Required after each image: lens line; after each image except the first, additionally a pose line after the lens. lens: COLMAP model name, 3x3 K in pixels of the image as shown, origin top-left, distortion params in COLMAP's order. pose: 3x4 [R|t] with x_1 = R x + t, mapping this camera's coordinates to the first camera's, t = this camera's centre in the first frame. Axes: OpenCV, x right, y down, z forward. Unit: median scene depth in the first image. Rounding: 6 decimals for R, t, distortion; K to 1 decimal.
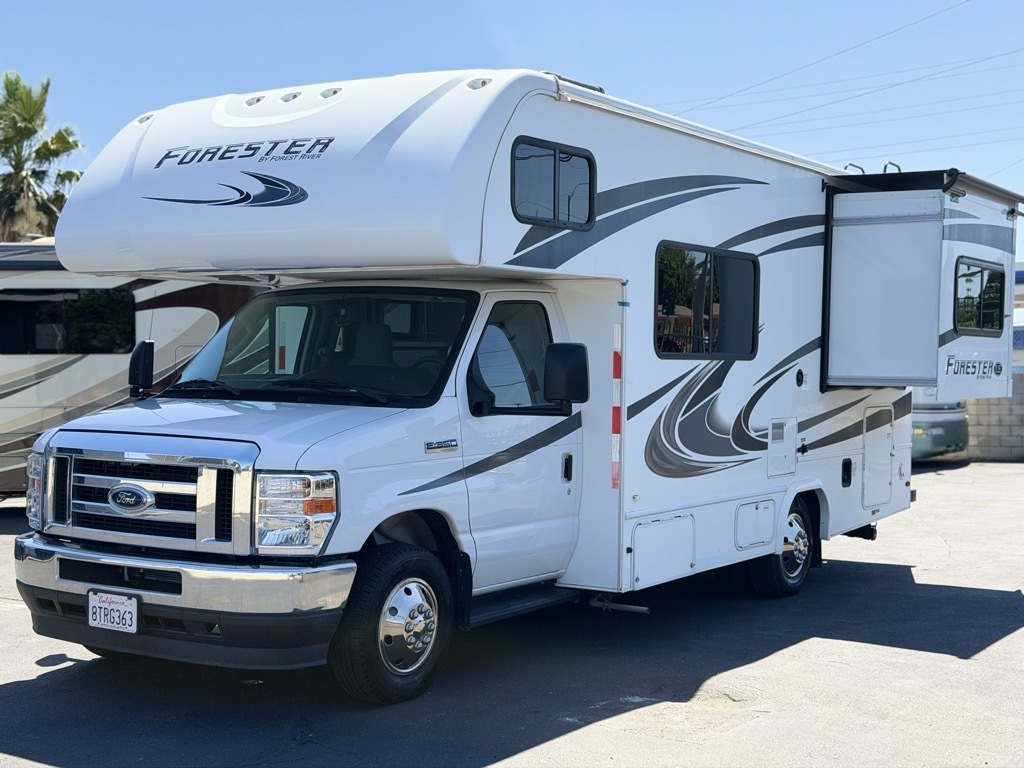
lens RADIAL K [[1465.1, 0, 507.4], [0, 1465.1, 384.2], [0, 0, 1]] dist [0.034259, 0.000000]
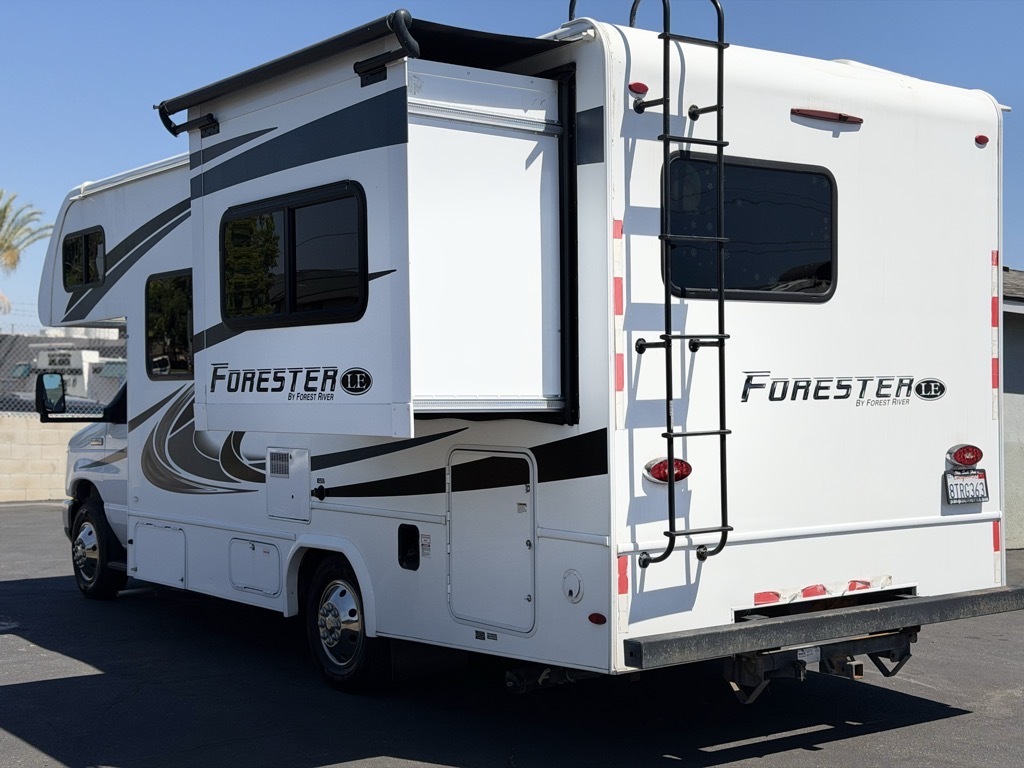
lens RADIAL K [[1465.1, 0, 507.7], [0, 1465.1, 384.2], [0, 0, 1]] dist [0.034259, 0.000000]
pose [[-0.340734, -0.014822, -0.940043, 0.925835], [-0.012876, 0.999856, -0.011097, -0.004802], [0.940071, 0.008323, -0.340876, 1.420514]]
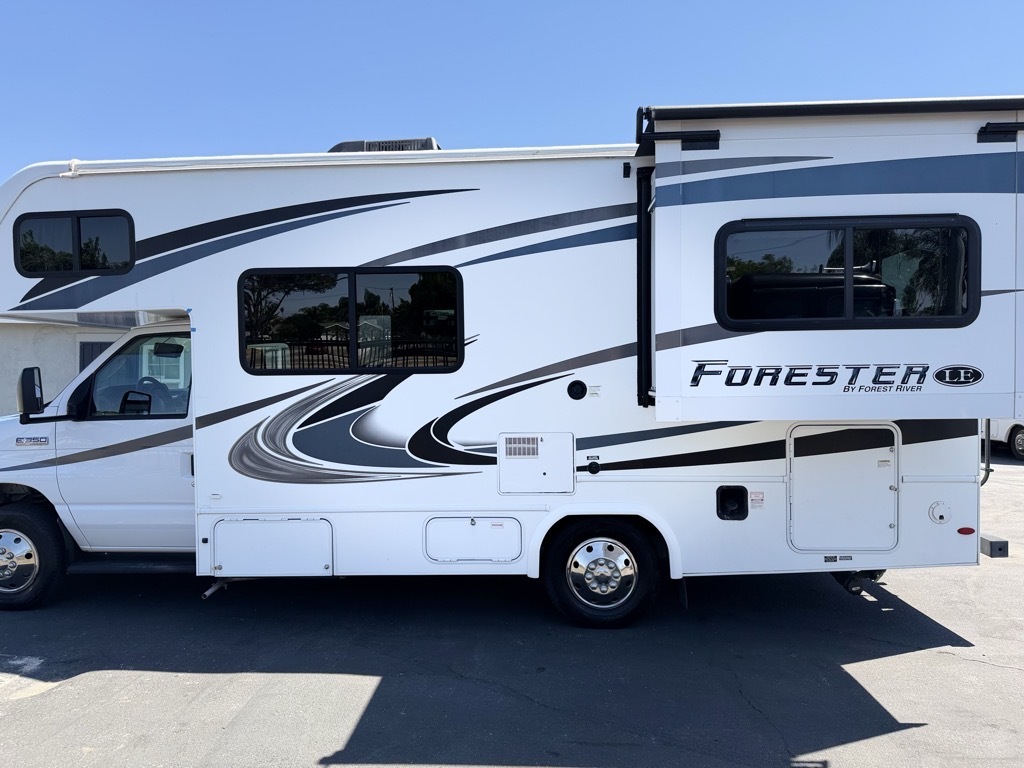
lens RADIAL K [[732.7, 0, 519.8], [0, 732.7, 378.5], [0, 0, 1]] dist [0.036264, -0.030298]
pose [[0.497440, -0.007055, -0.867470, 0.602535], [0.004880, 0.999974, -0.005334, -0.009457], [0.867485, -0.001580, 0.497462, 0.776273]]
